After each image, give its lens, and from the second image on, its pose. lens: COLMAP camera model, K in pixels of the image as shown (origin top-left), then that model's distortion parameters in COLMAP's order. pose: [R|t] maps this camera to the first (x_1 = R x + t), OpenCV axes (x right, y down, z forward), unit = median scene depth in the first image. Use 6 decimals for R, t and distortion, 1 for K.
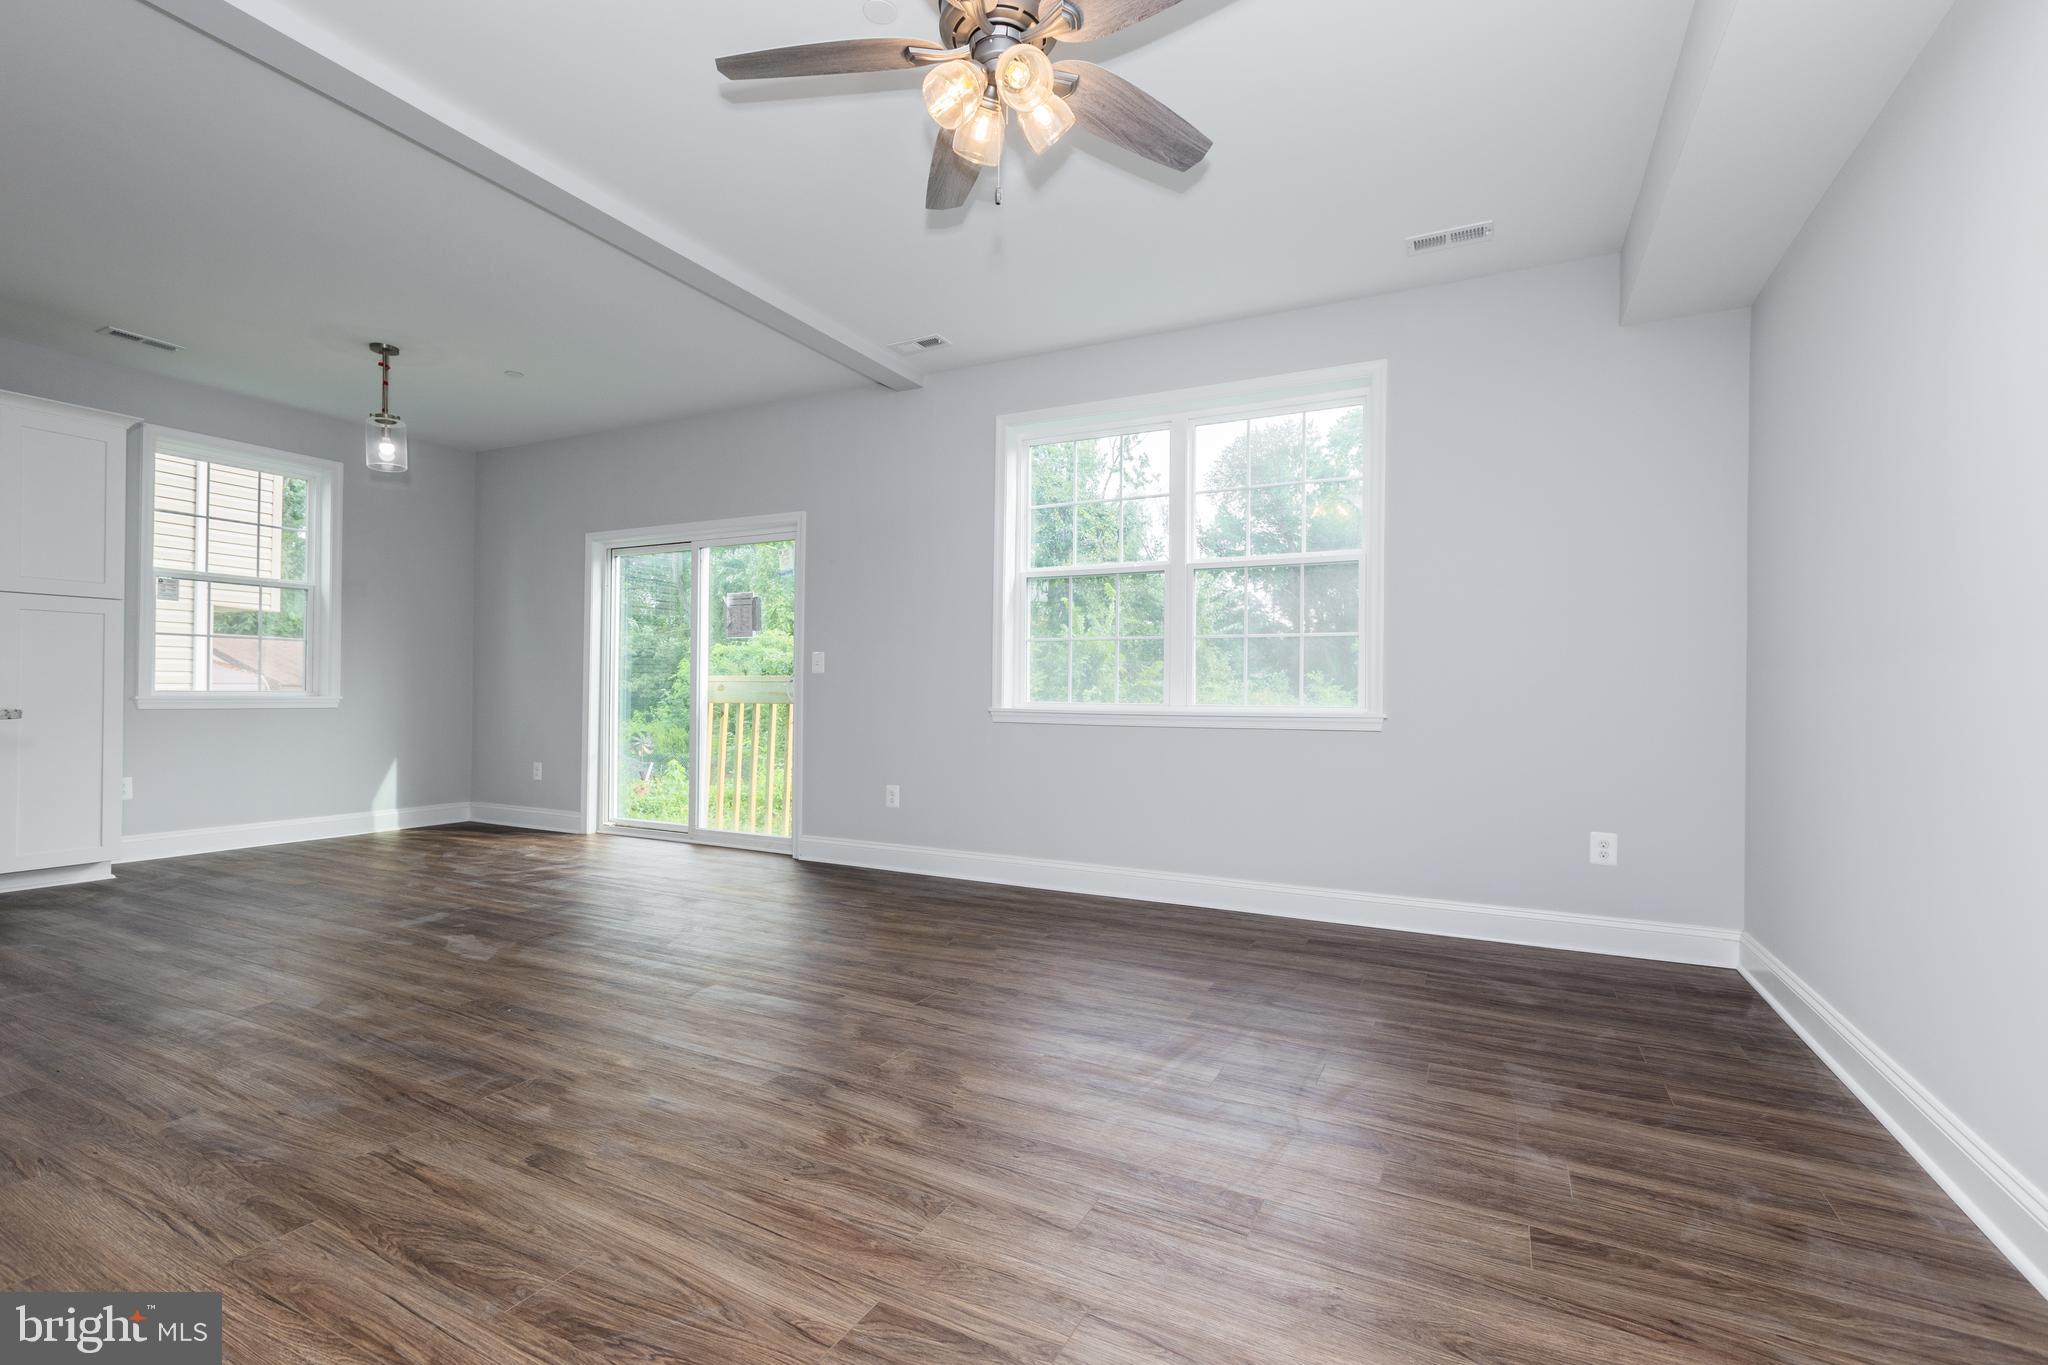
lens RADIAL K [[922.2, 0, 1018.9], [0, 922.2, 687.9], [0, 0, 1]] dist [0.002246, -0.001438]
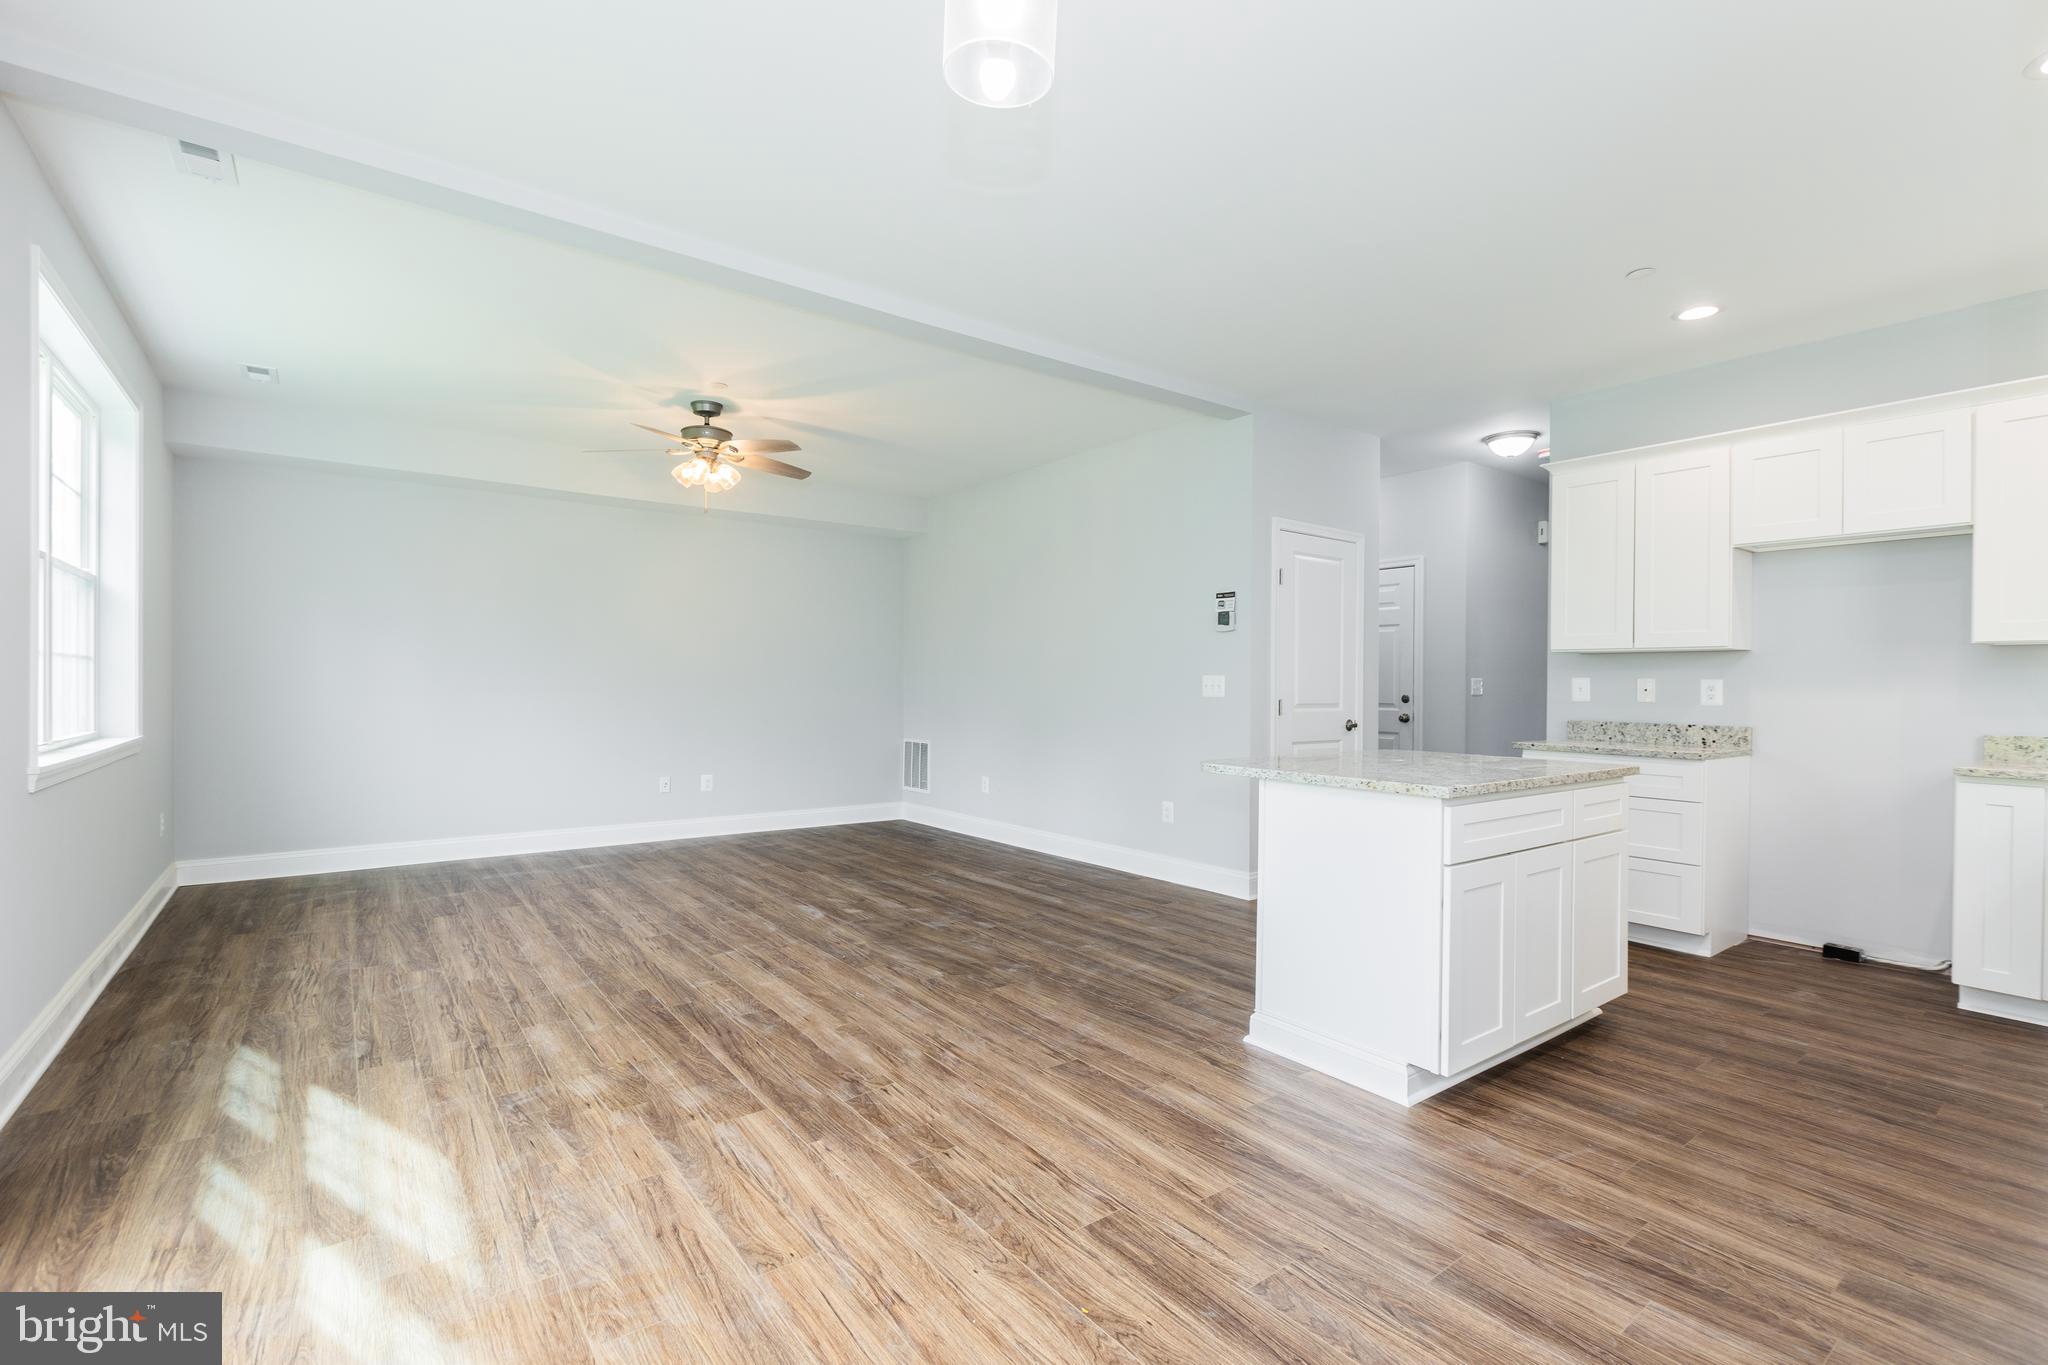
lens RADIAL K [[922.2, 0, 1018.9], [0, 922.2, 687.9], [0, 0, 1]] dist [0.002246, -0.001438]
pose [[-0.896651, -0.017467, 0.442394, -1.230306], [-0.018914, 0.999820, 0.001141, -0.058410], [-0.442334, -0.007344, -0.896820, 1.878127]]
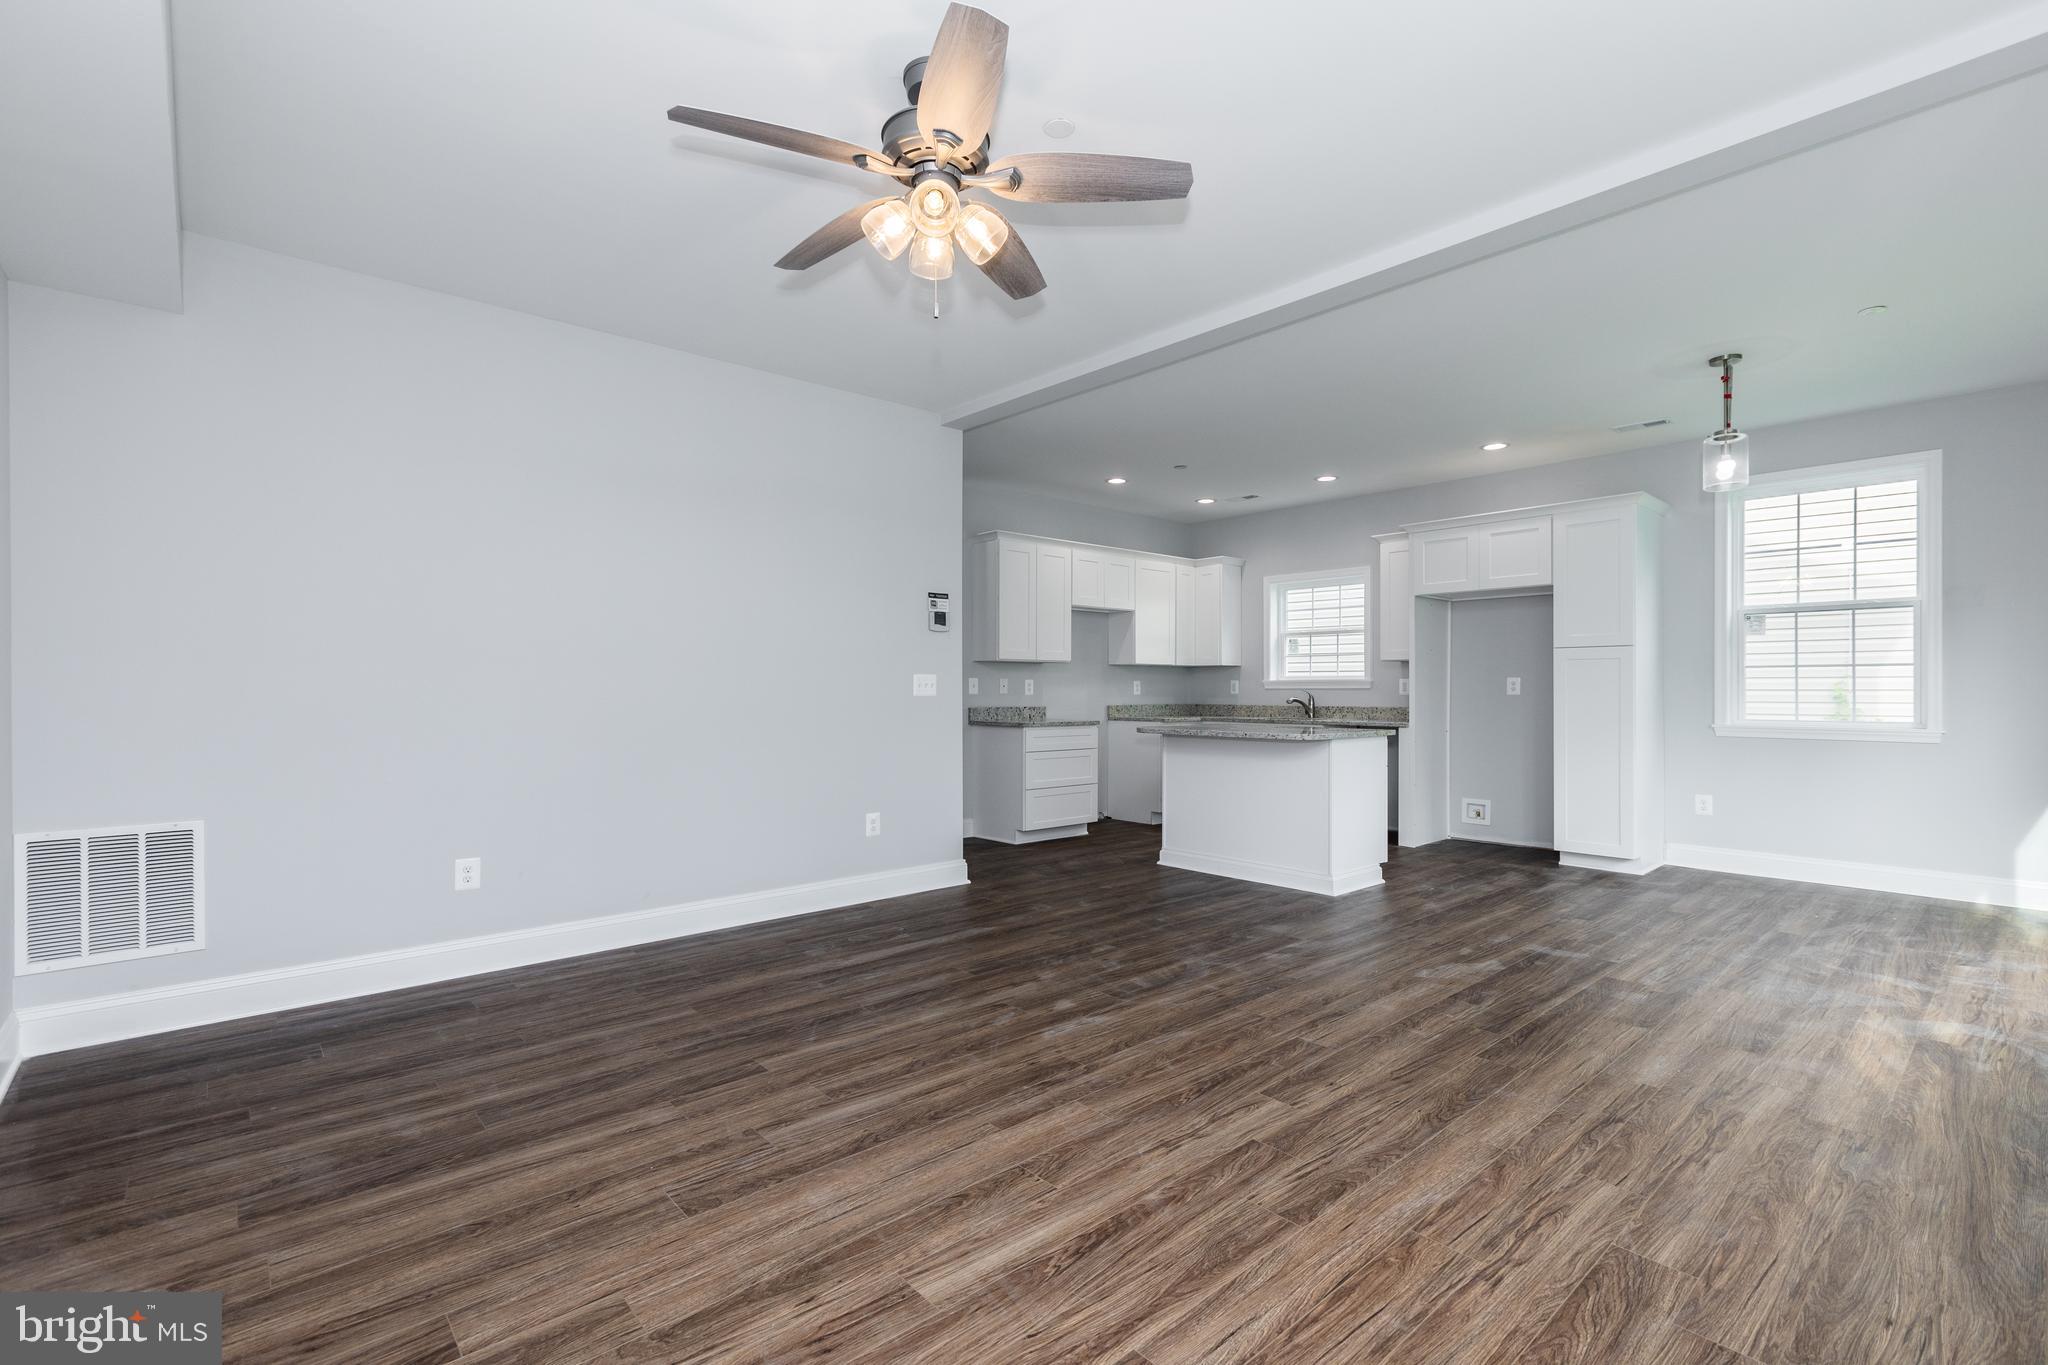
lens RADIAL K [[922.2, 0, 1018.9], [0, 922.2, 687.9], [0, 0, 1]] dist [0.002246, -0.001438]
pose [[-0.368741, -0.008765, -0.929491, 0.654683], [0.003630, 0.999934, -0.010869, -0.042471], [0.929525, -0.007382, -0.368684, 1.006516]]
